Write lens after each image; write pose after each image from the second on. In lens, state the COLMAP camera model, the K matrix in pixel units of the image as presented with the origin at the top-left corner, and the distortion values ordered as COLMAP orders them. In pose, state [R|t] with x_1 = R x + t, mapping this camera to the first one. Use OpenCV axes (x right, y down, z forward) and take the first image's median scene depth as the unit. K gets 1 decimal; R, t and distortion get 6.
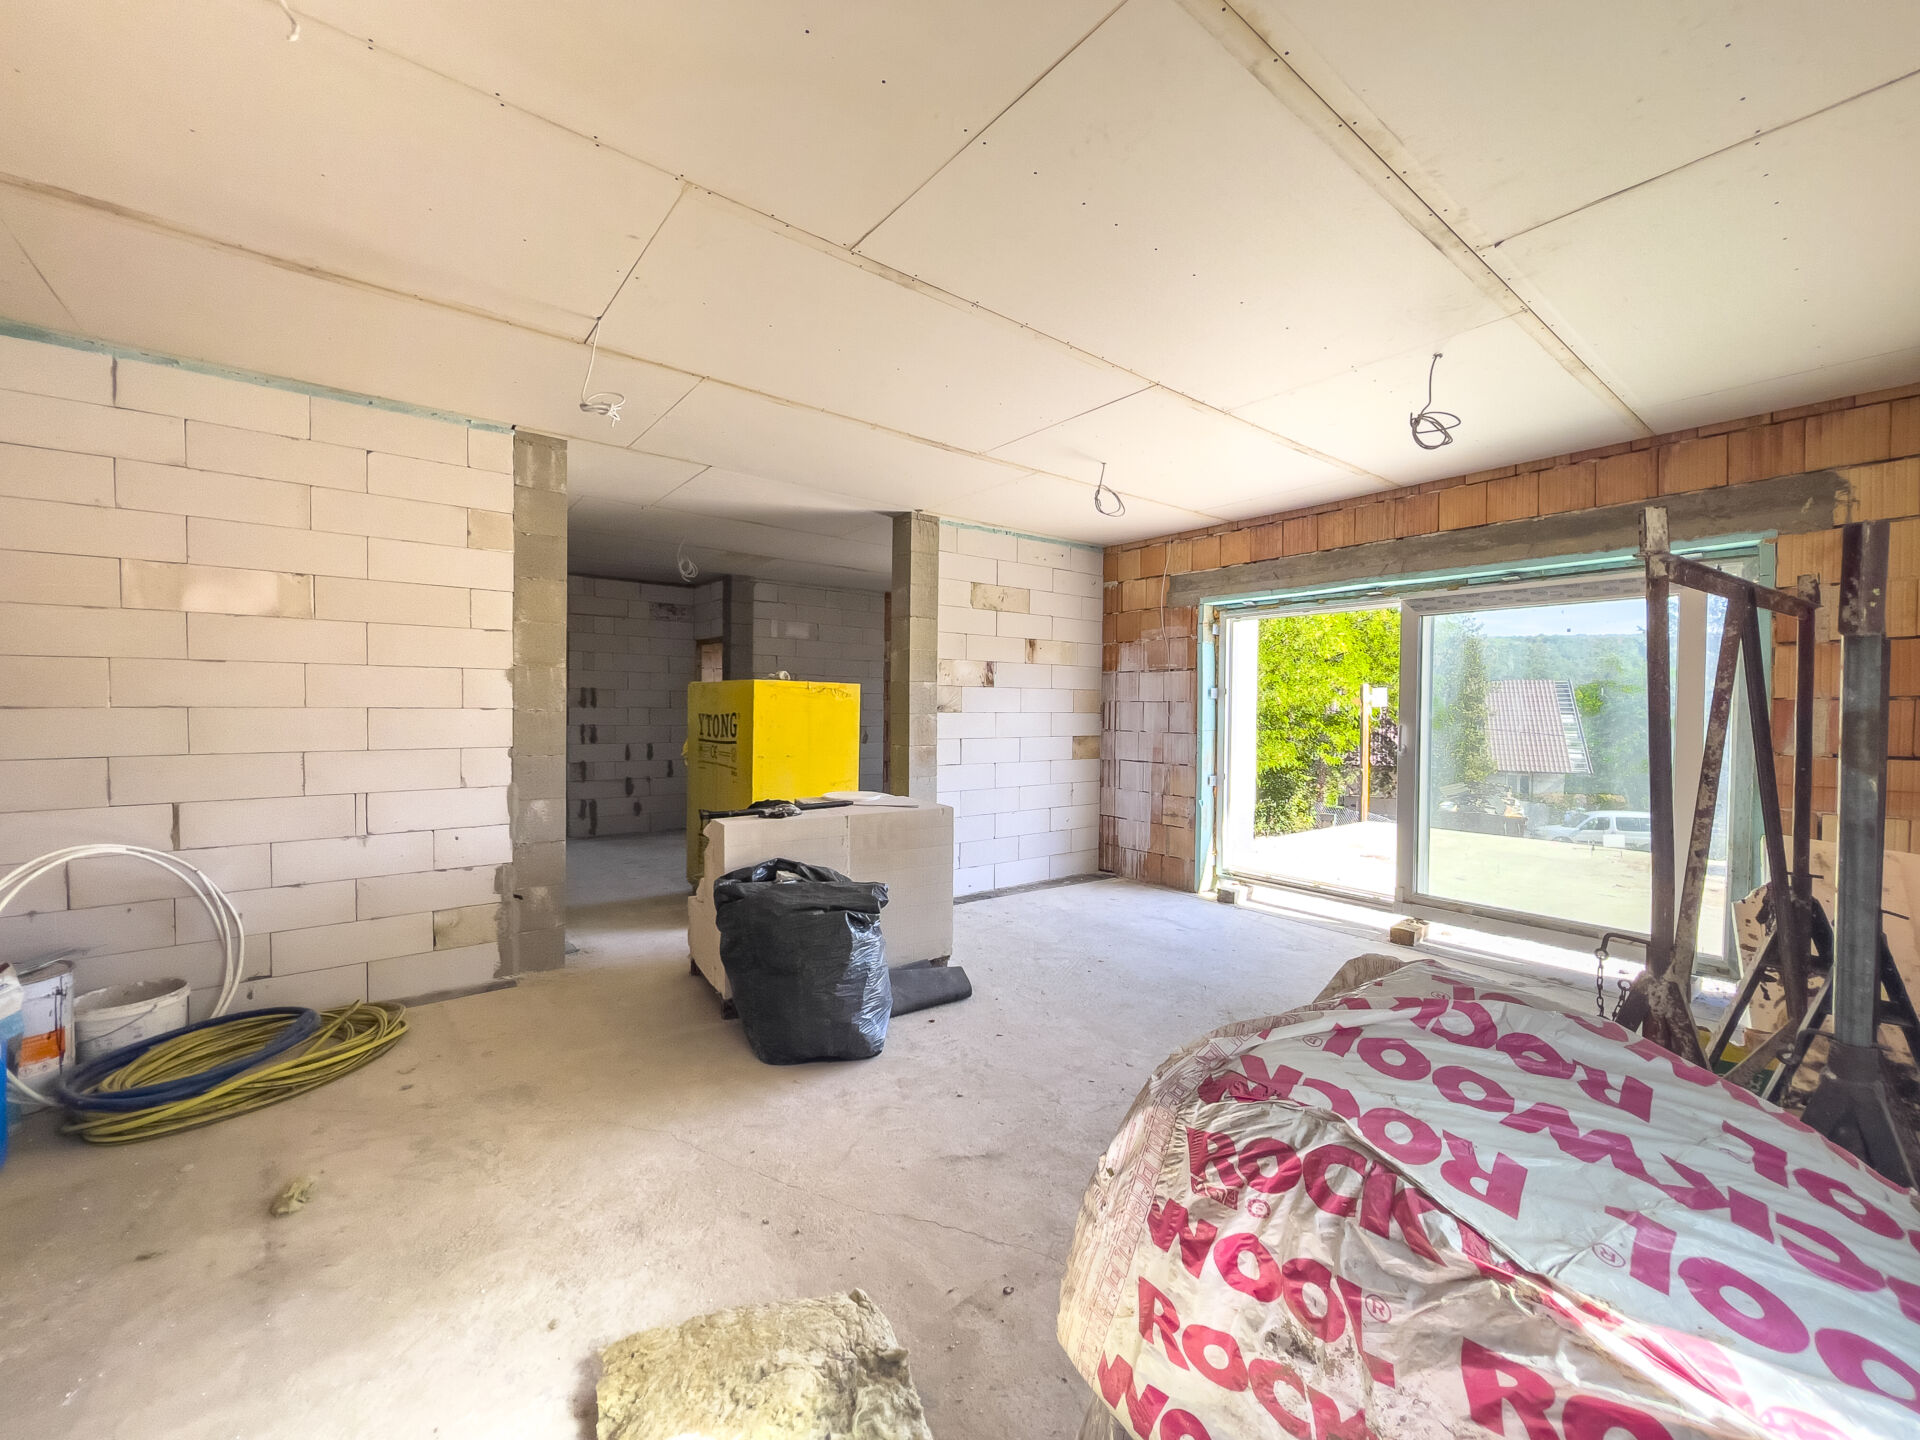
lens RADIAL K [[770.4, 0, 958.8], [0, 770.4, 725.1], [0, 0, 1]] dist [-0.001175, 0.000150]
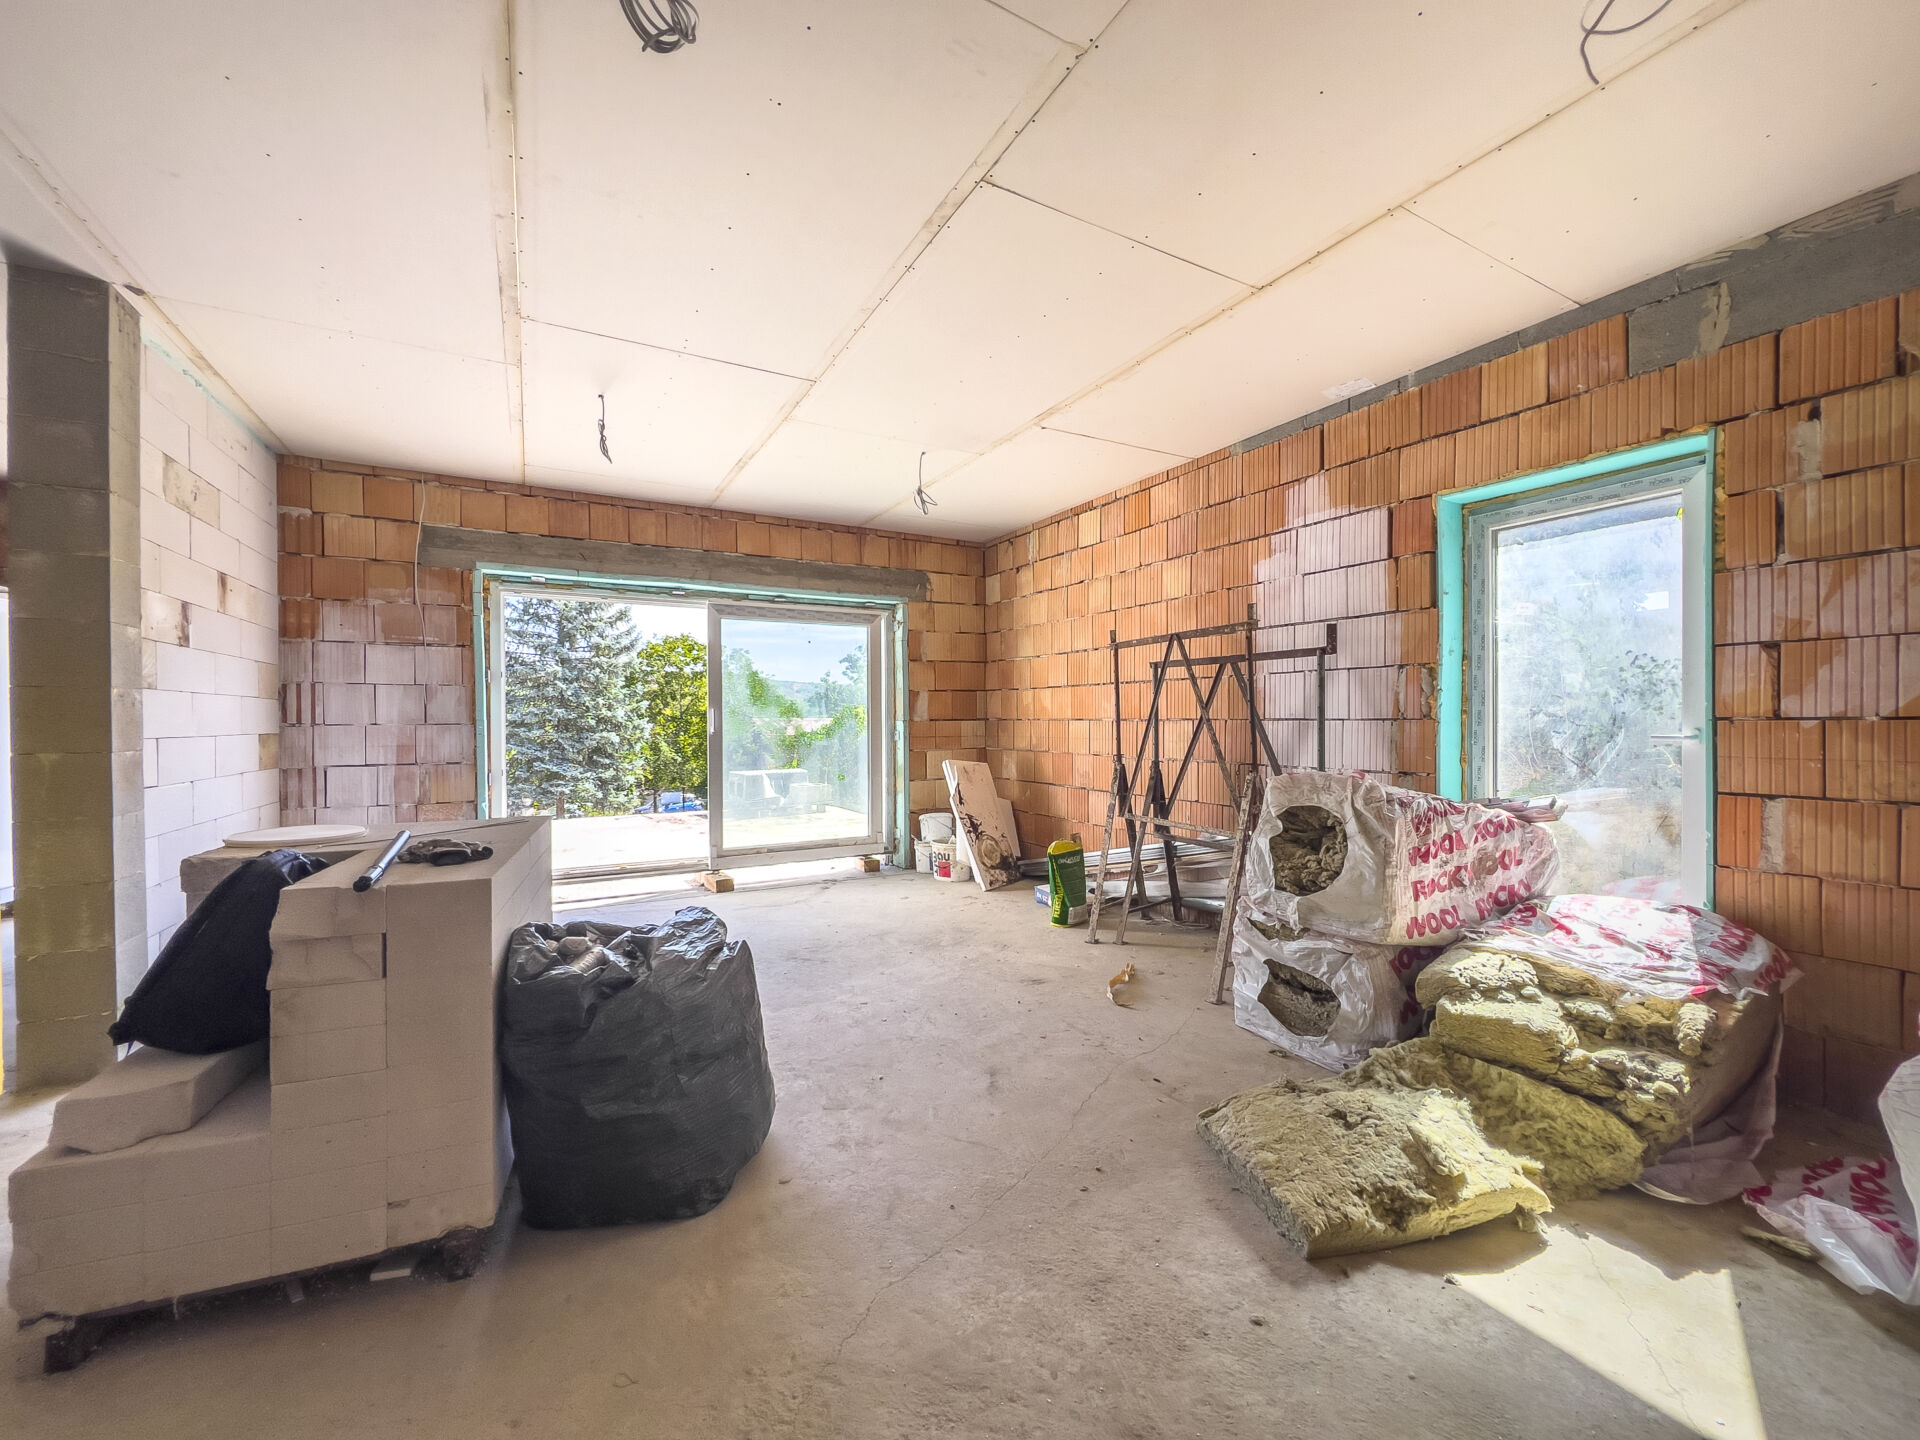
lens RADIAL K [[770.4, 0, 967.6], [0, 770.4, 725.3], [0, 0, 1]] dist [-0.001175, 0.000150]
pose [[0.154880, -0.015924, 0.987805, -0.438751], [0.030346, 0.999475, 0.011354, 0.019454], [-0.987467, 0.028217, 0.155281, 0.354102]]
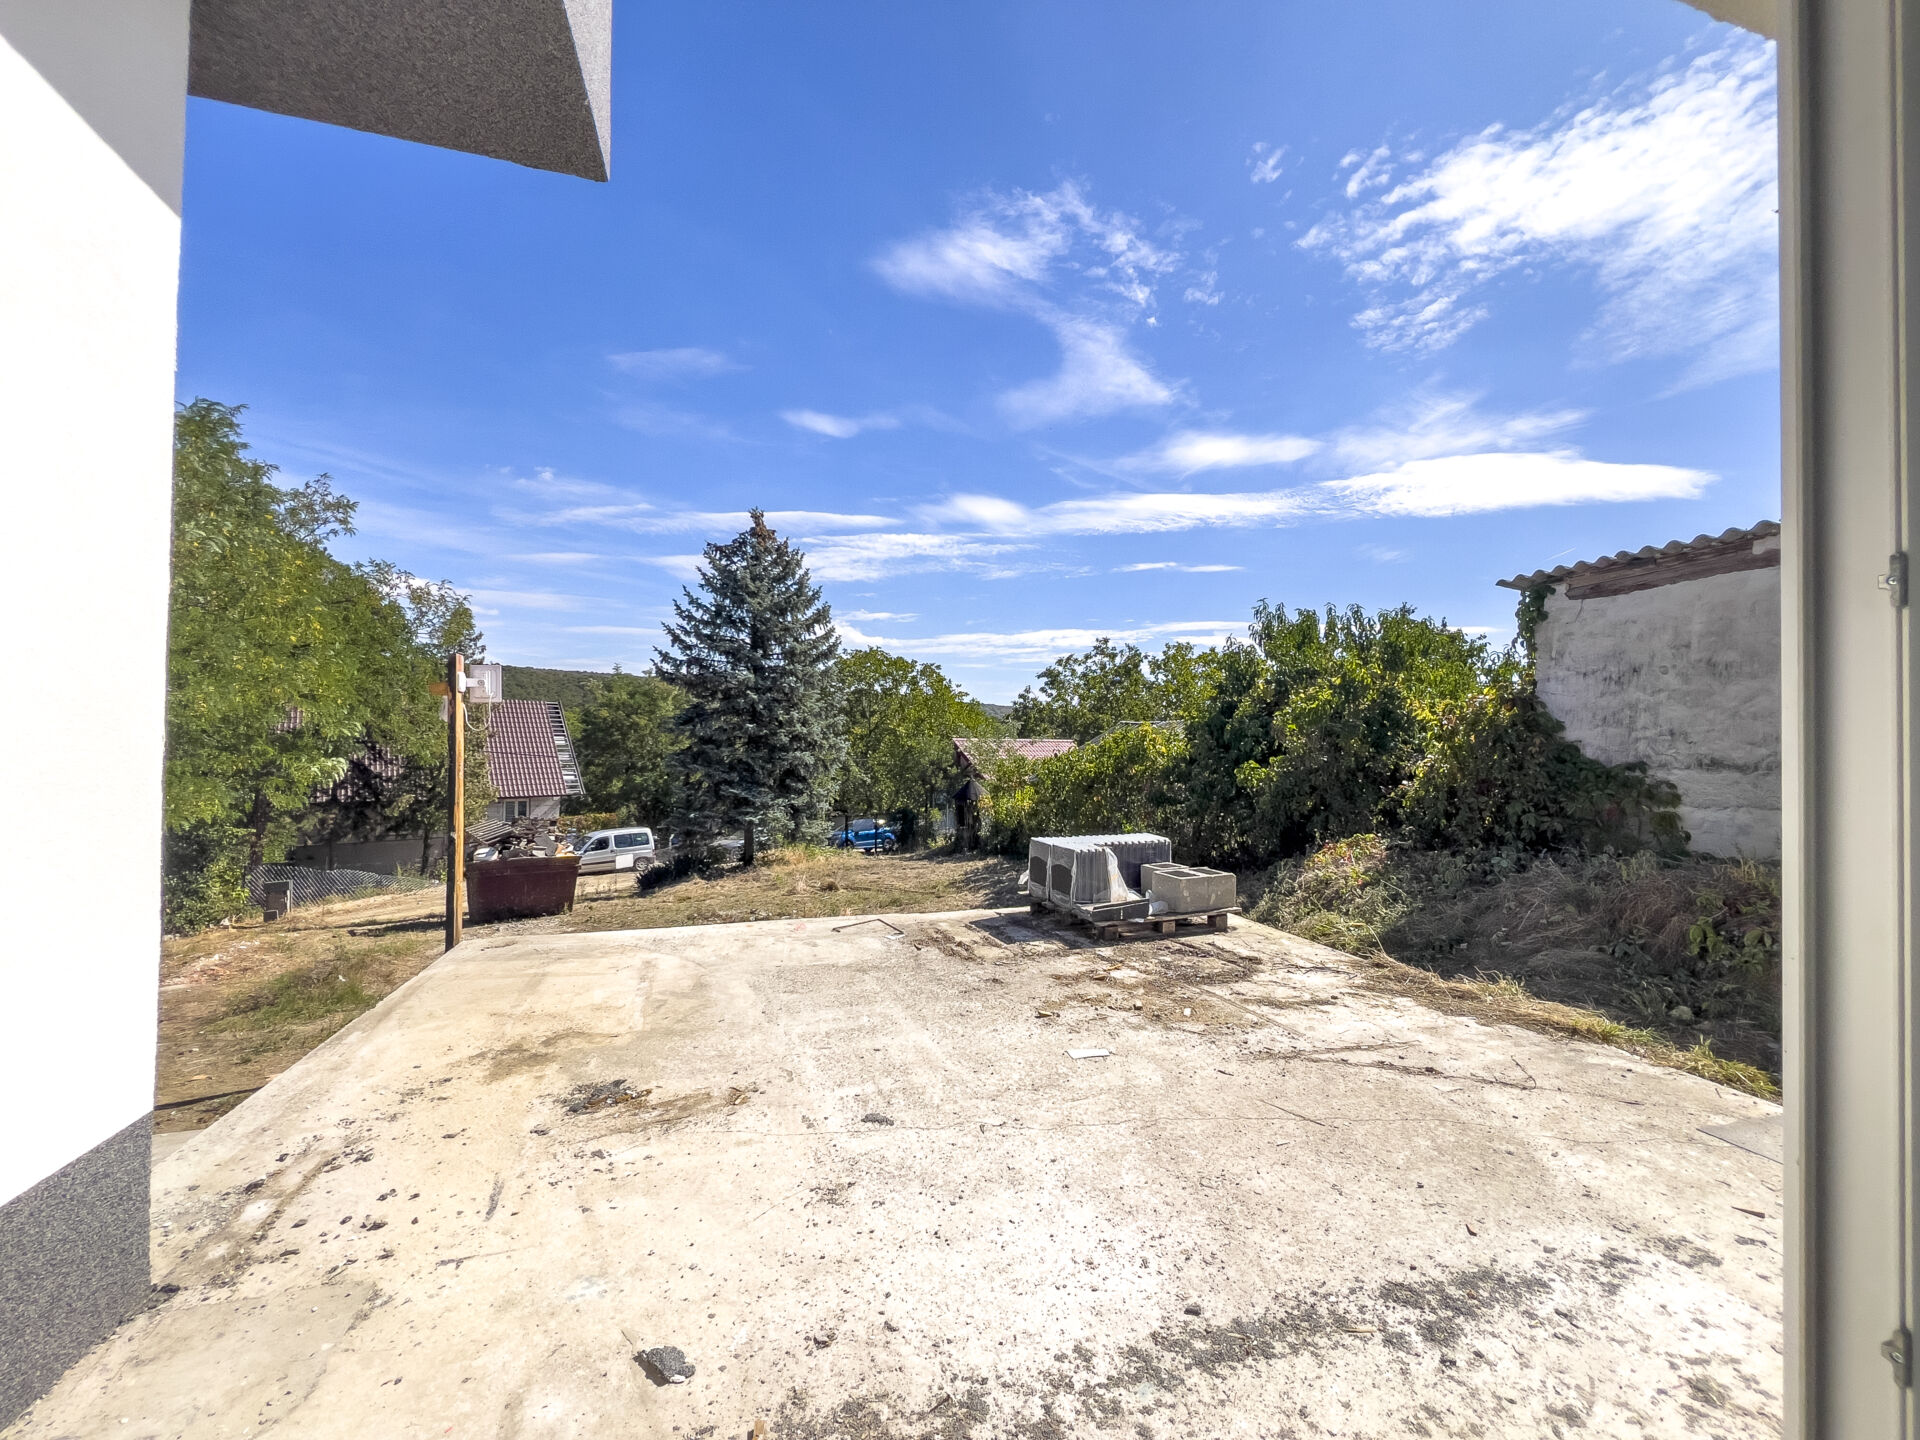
lens RADIAL K [[770.4, 0, 971.6], [0, 770.4, 729.4], [0, 0, 1]] dist [-0.001175, 0.000150]
pose [[0.360797, 0.009776, 0.932593, 0.332152], [0.014803, 0.999759, -0.016207, 0.010355], [-0.932527, 0.019652, 0.360566, 0.903687]]
